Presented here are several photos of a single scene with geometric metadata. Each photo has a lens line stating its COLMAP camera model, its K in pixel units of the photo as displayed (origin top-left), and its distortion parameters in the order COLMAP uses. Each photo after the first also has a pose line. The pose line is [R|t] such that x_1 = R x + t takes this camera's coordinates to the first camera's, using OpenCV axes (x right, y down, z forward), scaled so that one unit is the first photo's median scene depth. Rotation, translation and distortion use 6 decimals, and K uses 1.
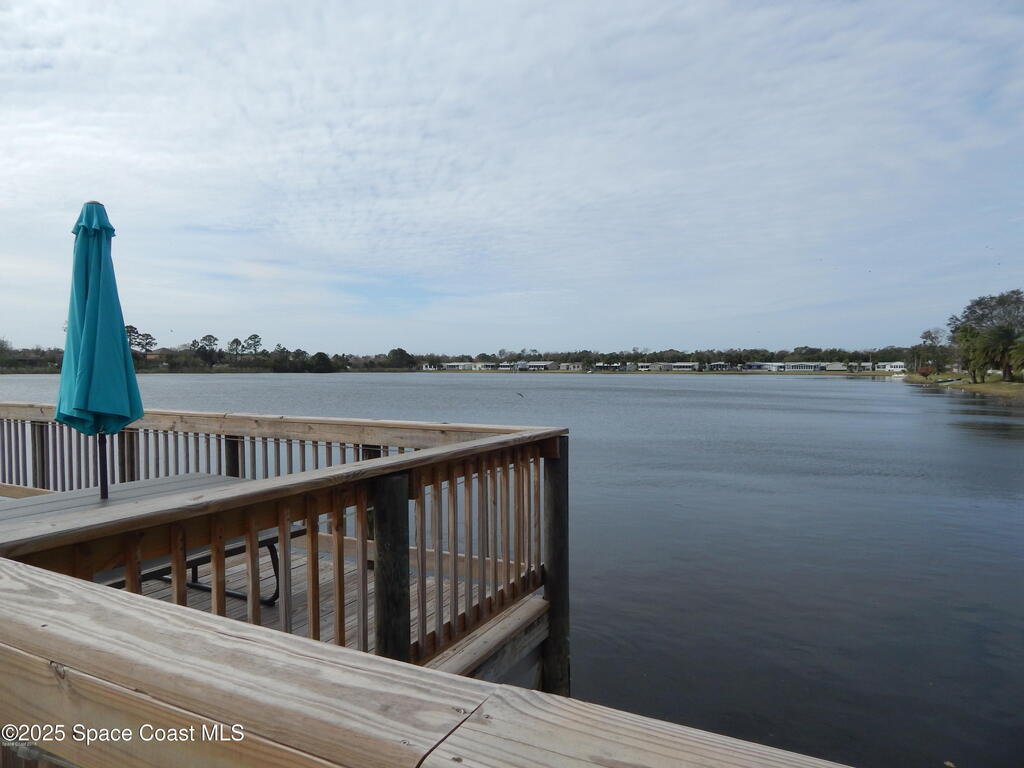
lens RADIAL K [[671.4, 0, 512.0], [0, 671.4, 384.0], [0, 0, 1]] dist [-0.001710, -0.001387]
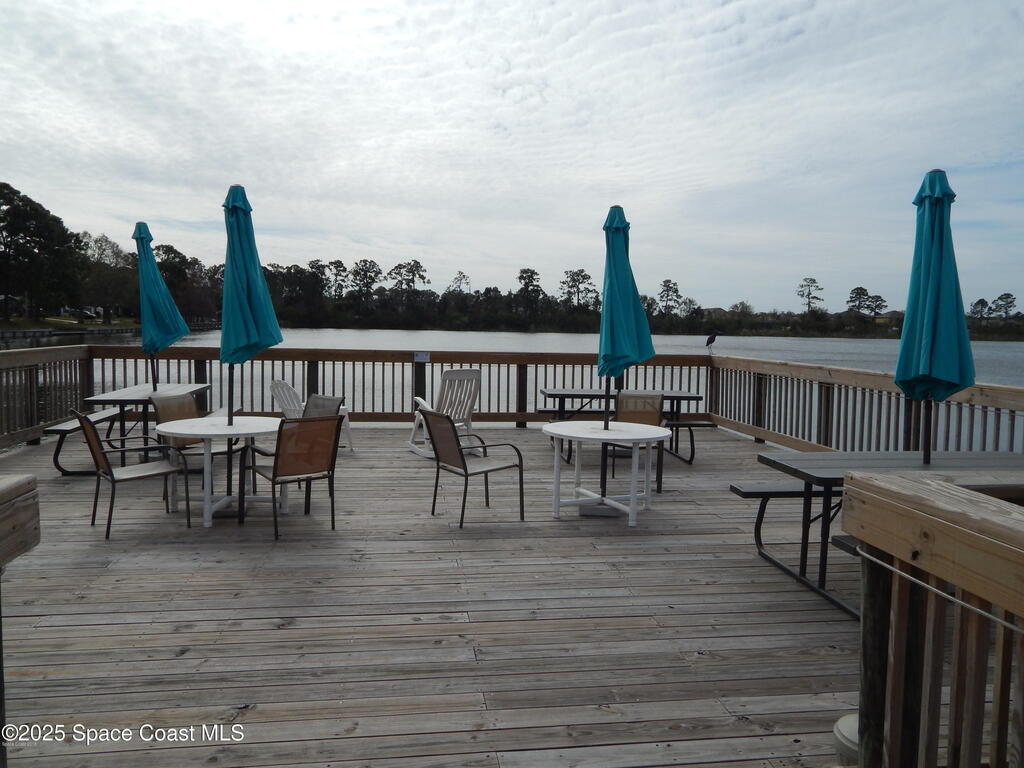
lens RADIAL K [[746.9, 0, 512.0], [0, 746.9, 384.0], [0, 0, 1]] dist [-0.006255, -0.005747]
pose [[0.588126, 0.072166, -0.805543, -0.042424], [-0.036140, 0.997361, 0.062965, 0.001130], [0.807962, -0.007919, 0.589182, -0.101329]]
